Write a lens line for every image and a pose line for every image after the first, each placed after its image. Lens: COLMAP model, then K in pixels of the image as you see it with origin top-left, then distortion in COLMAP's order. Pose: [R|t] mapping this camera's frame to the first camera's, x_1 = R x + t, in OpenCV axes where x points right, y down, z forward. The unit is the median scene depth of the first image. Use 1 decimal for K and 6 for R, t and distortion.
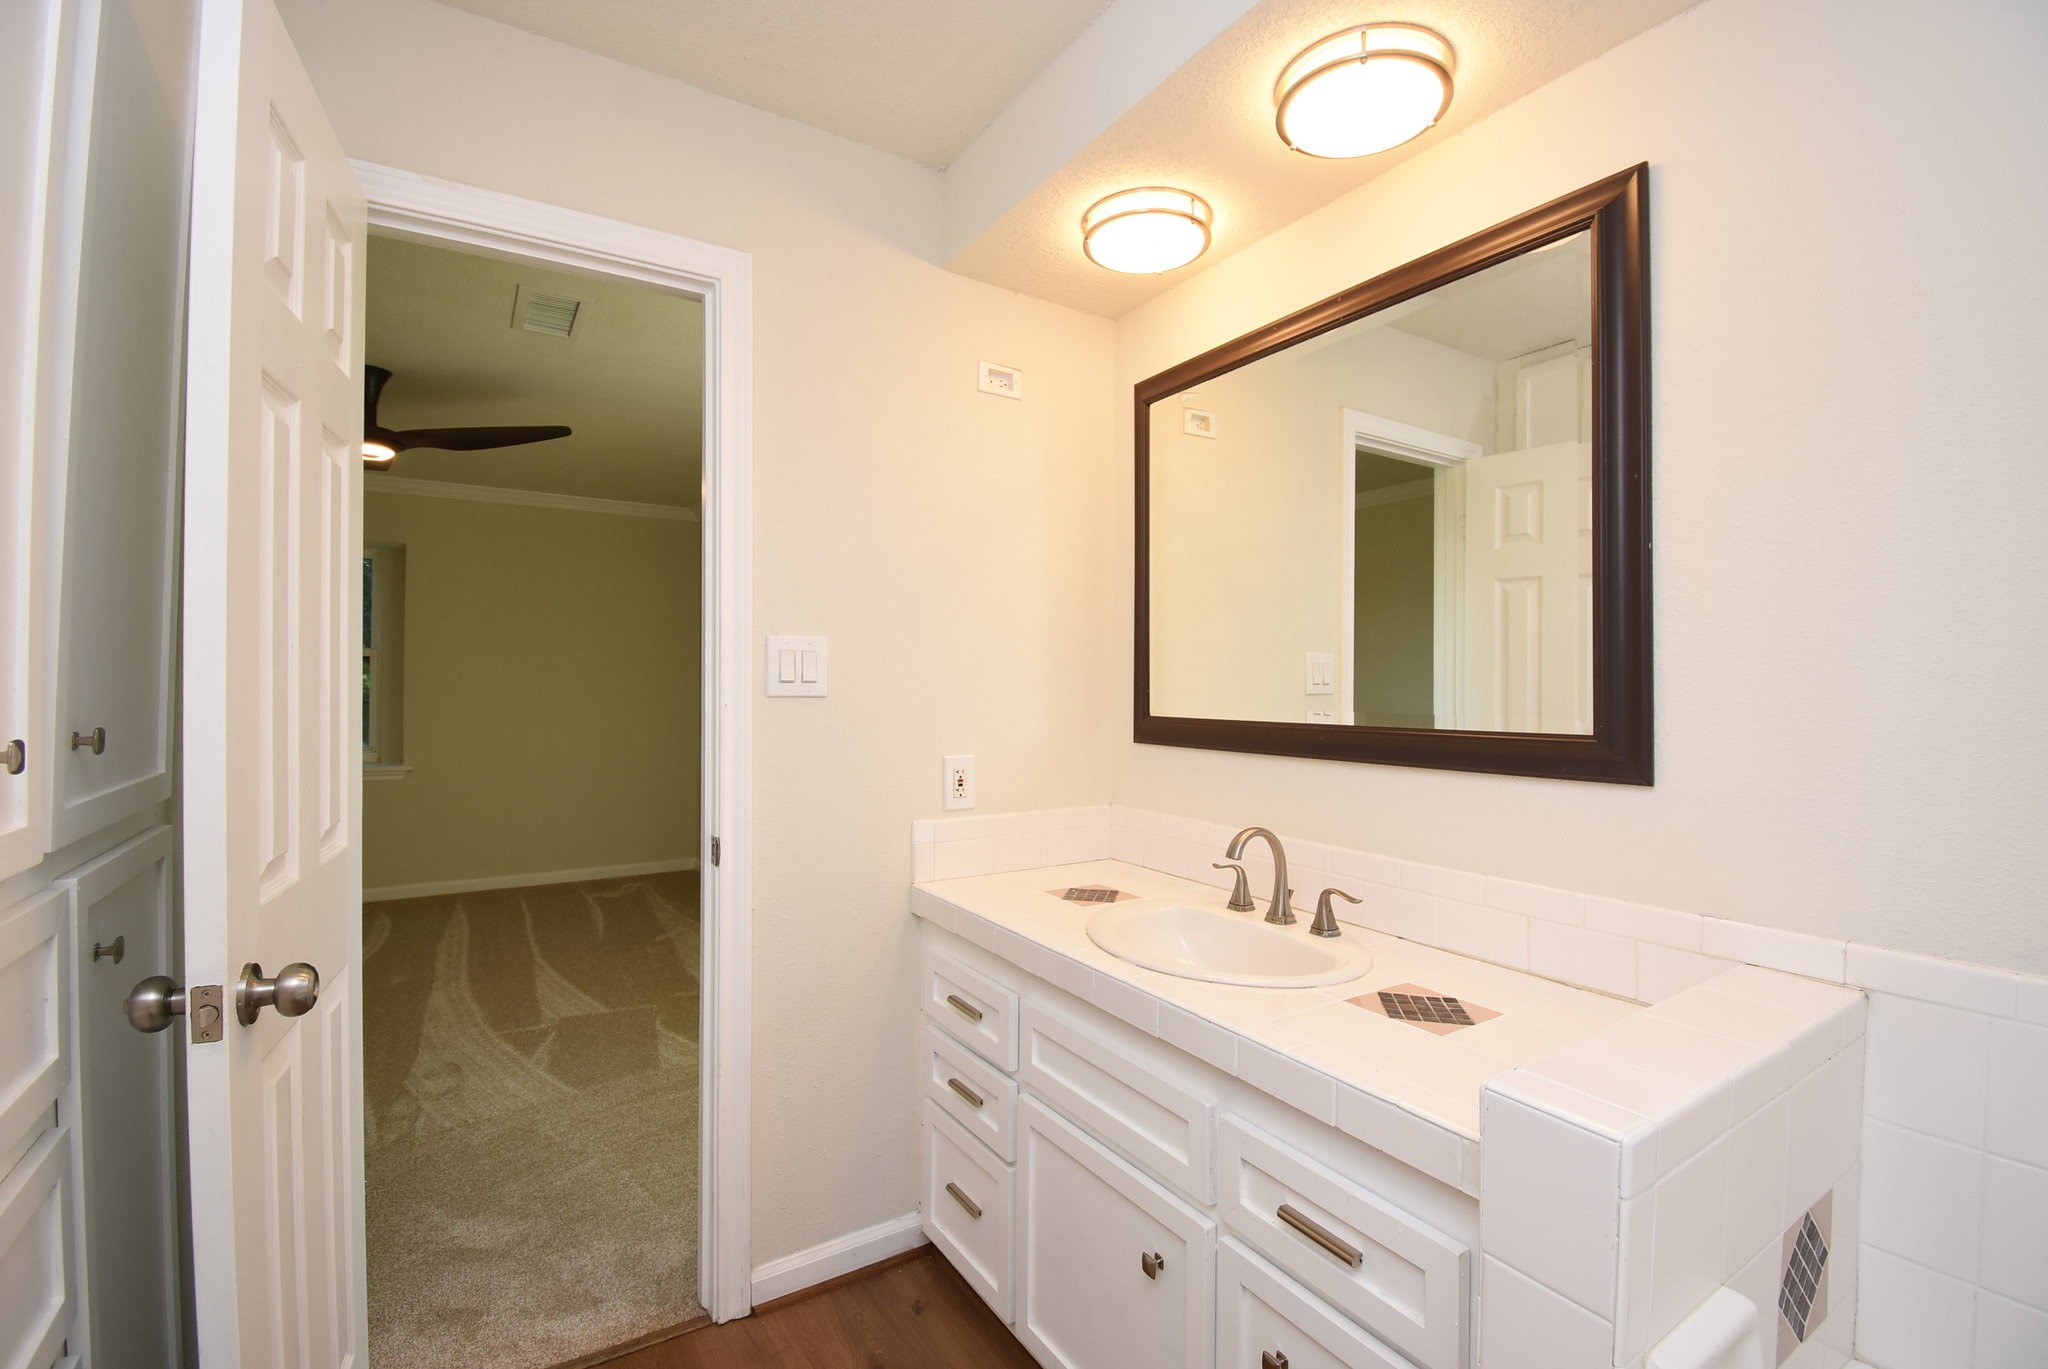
lens RADIAL K [[905.7, 0, 1030.4], [0, 905.7, 684.6], [0, 0, 1]] dist [-0.021971, -0.004466]
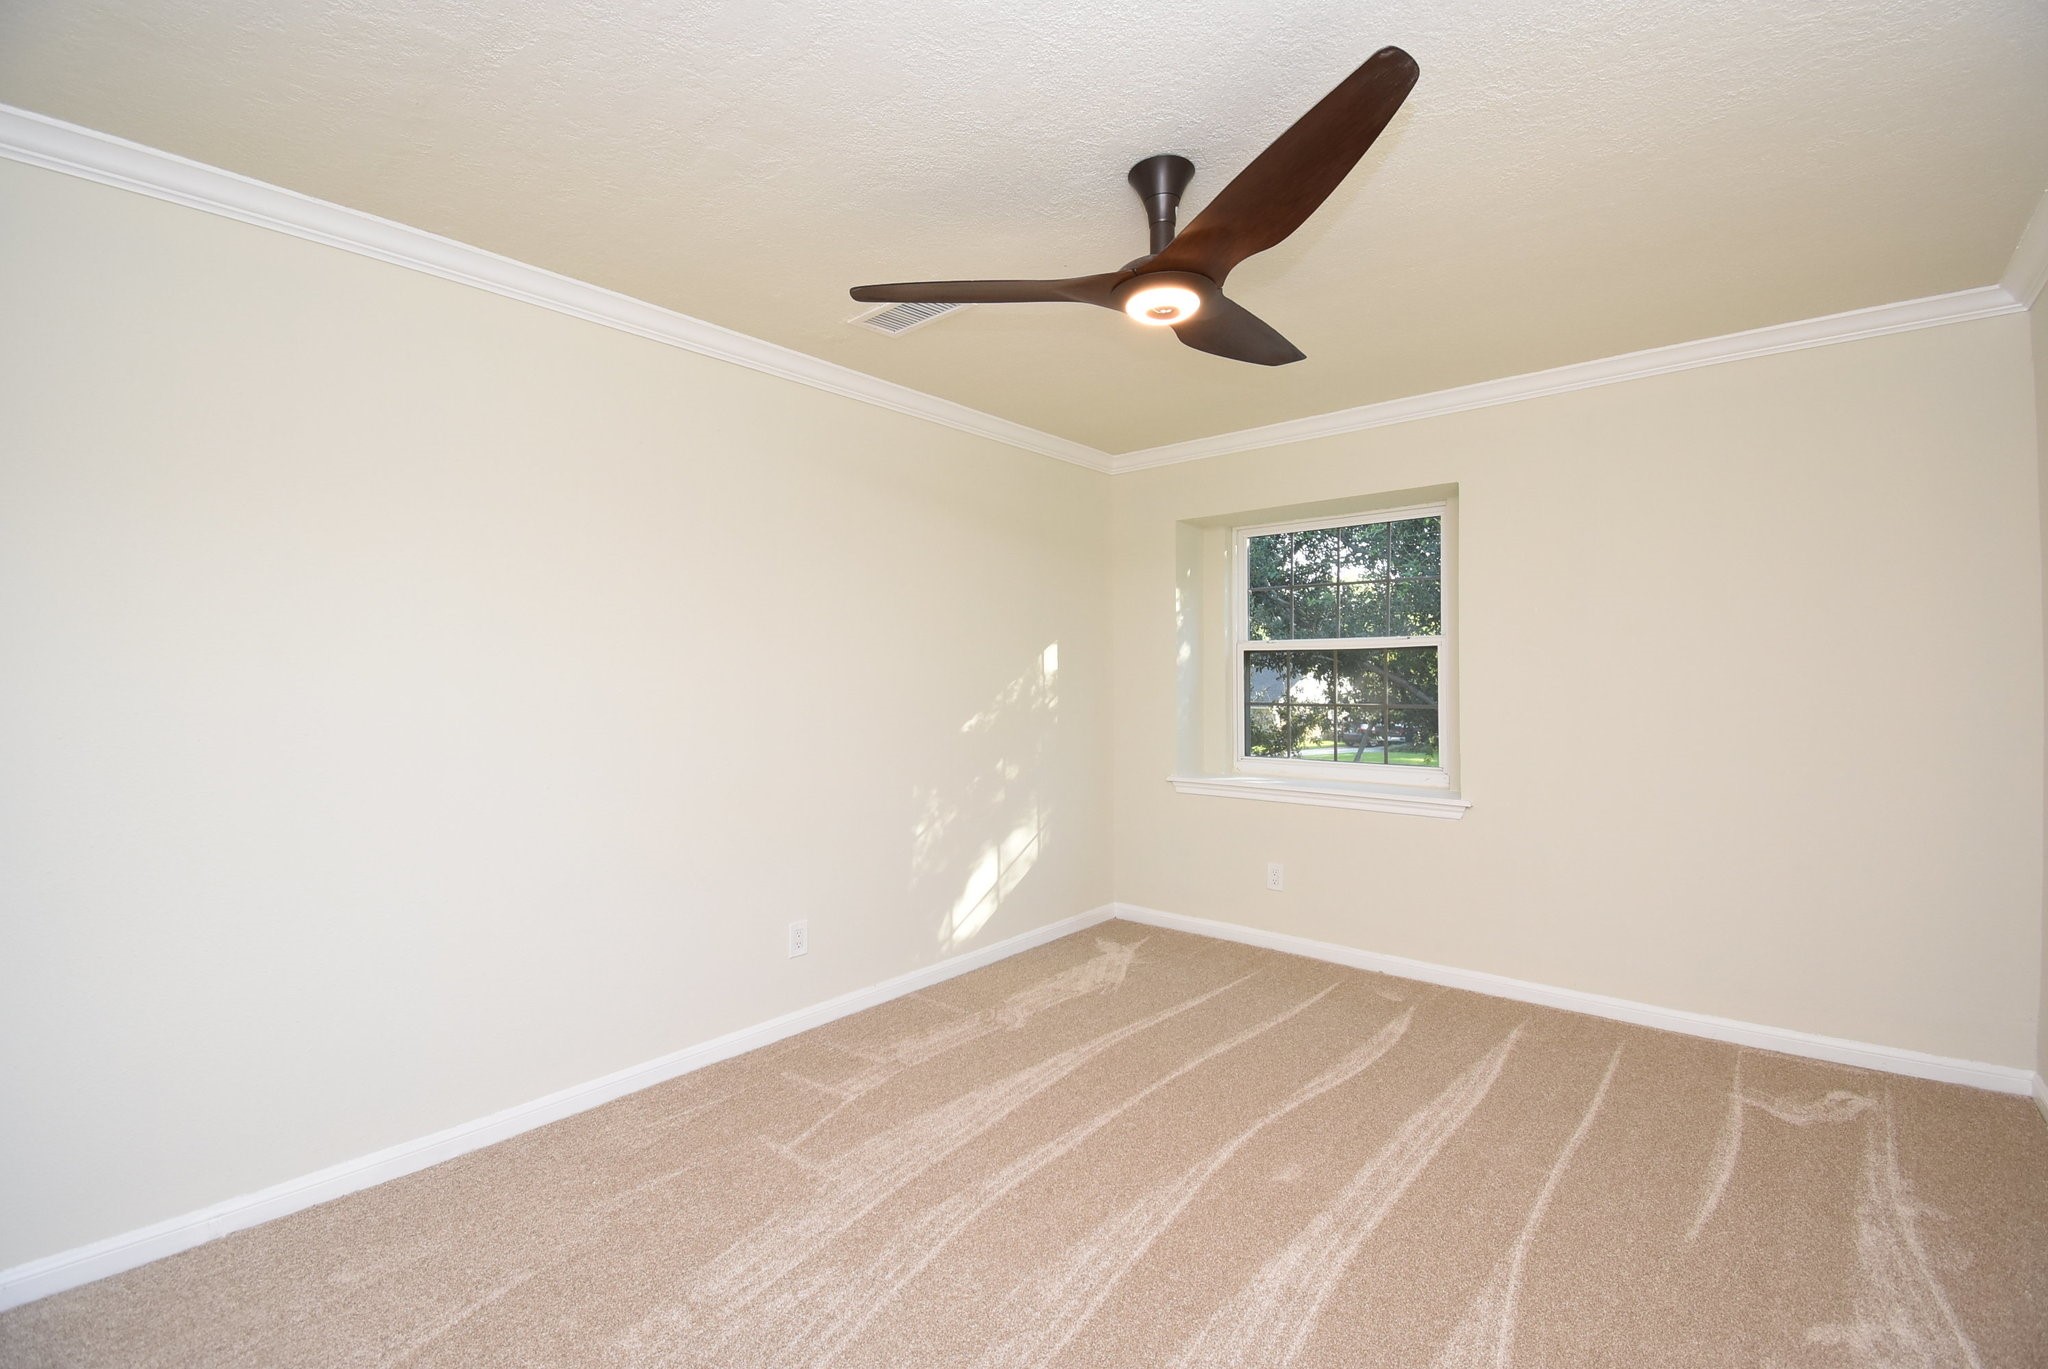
lens RADIAL K [[905.7, 0, 1033.6], [0, 905.7, 672.1], [0, 0, 1]] dist [-0.021971, -0.004466]
pose [[0.284172, -0.011190, -0.958708, -0.154900], [0.014009, 0.999874, -0.007518, -0.011283], [0.958671, -0.011294, 0.284292, 0.617866]]
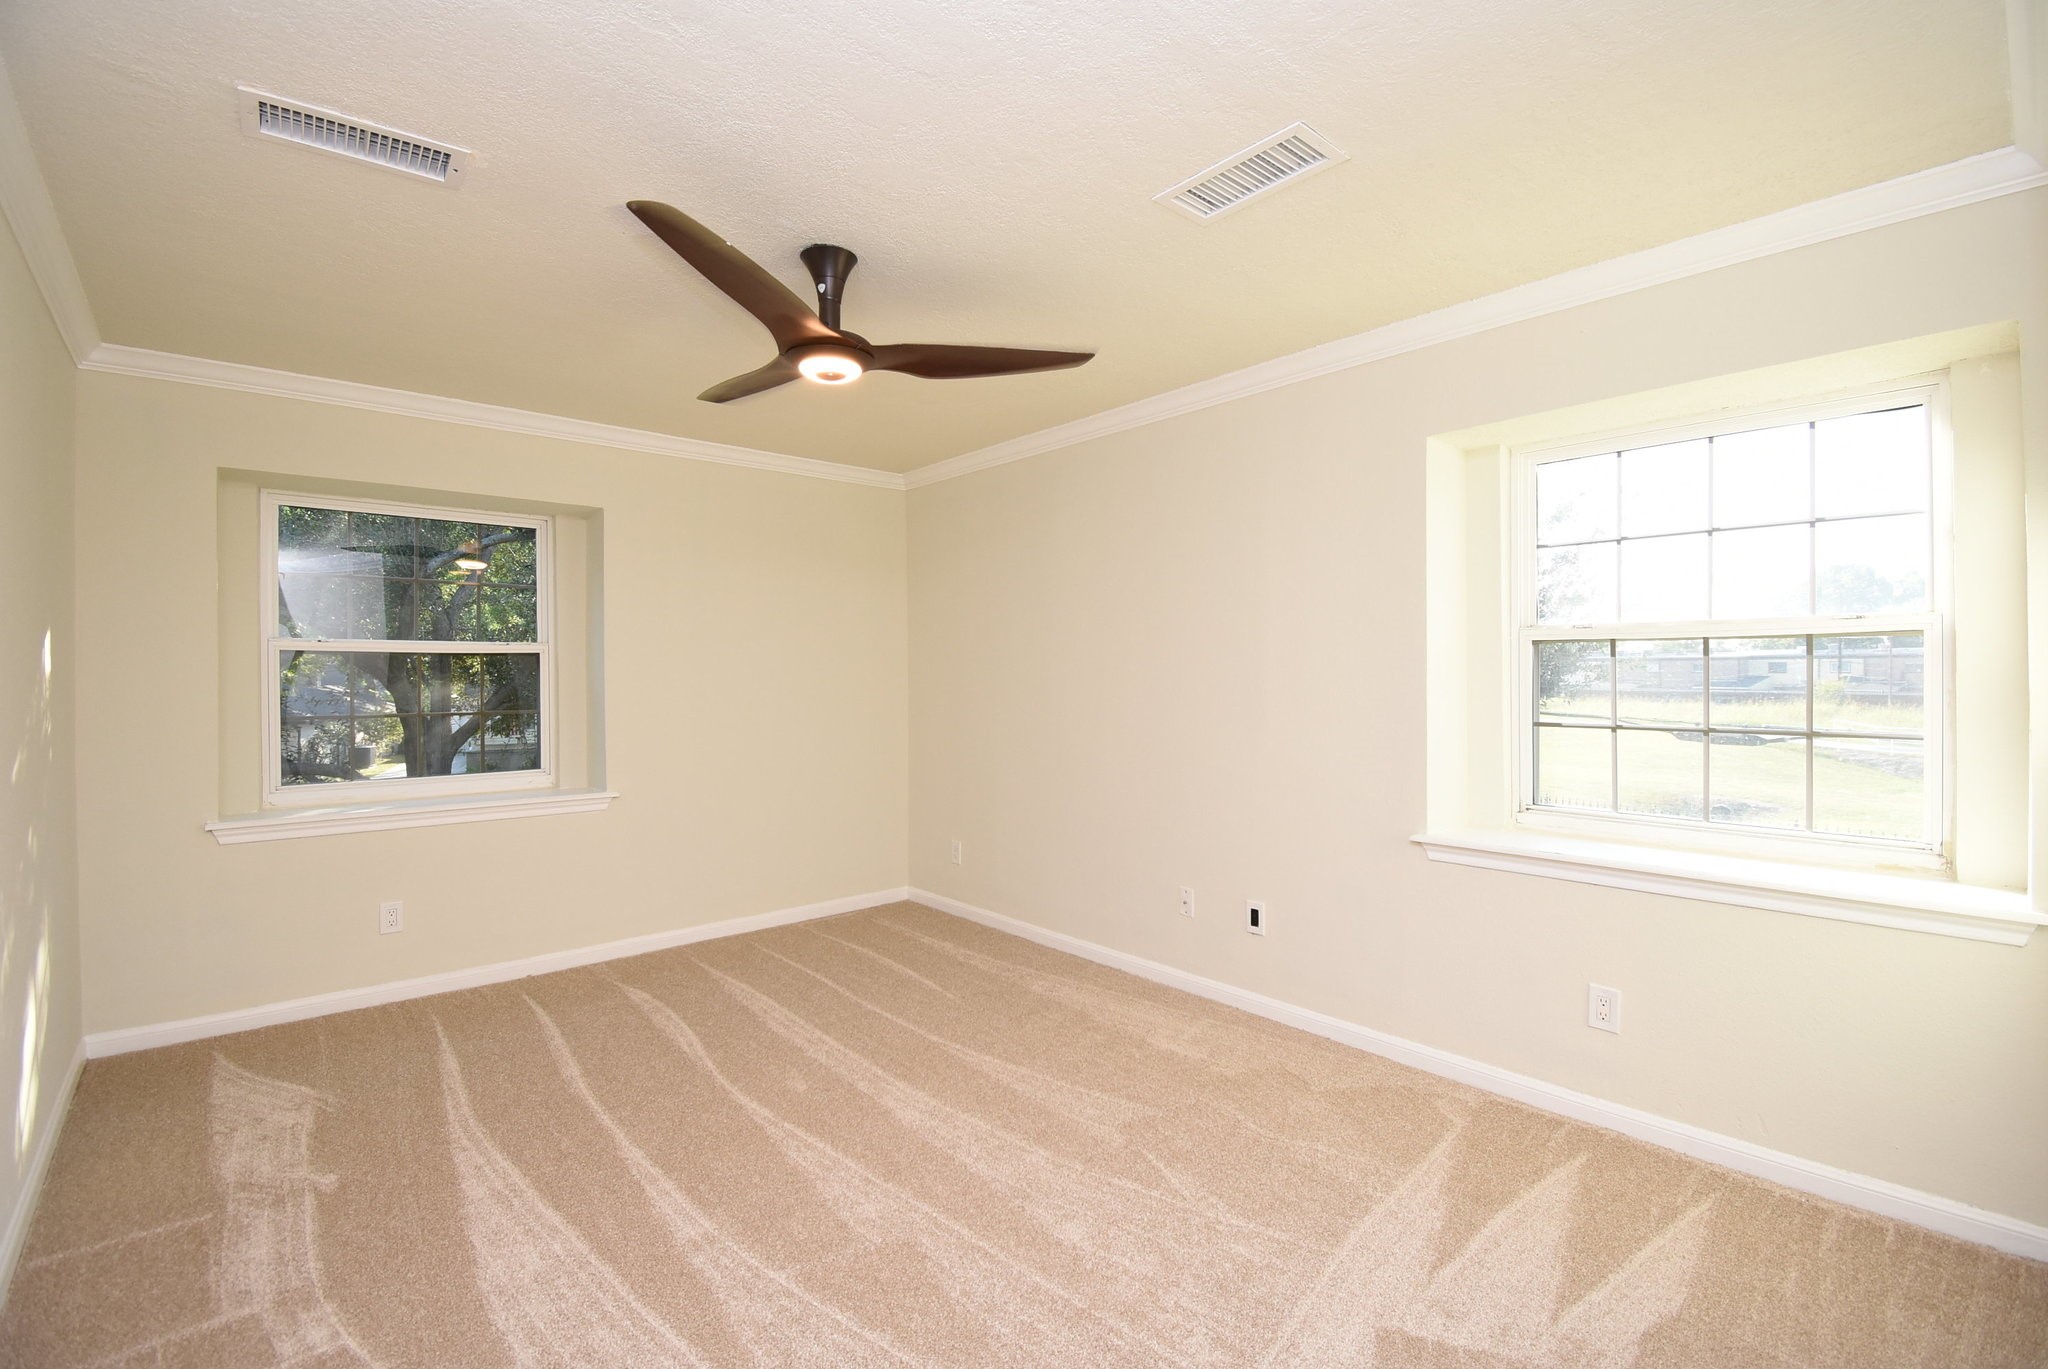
lens RADIAL K [[905.7, 0, 1030.9], [0, 905.7, 684.7], [0, 0, 1]] dist [-0.021971, -0.004466]
pose [[0.987124, -0.013996, 0.159341, -0.590435], [0.011149, 0.999762, 0.018747, -0.017838], [-0.159566, -0.016729, 0.987046, 0.212986]]
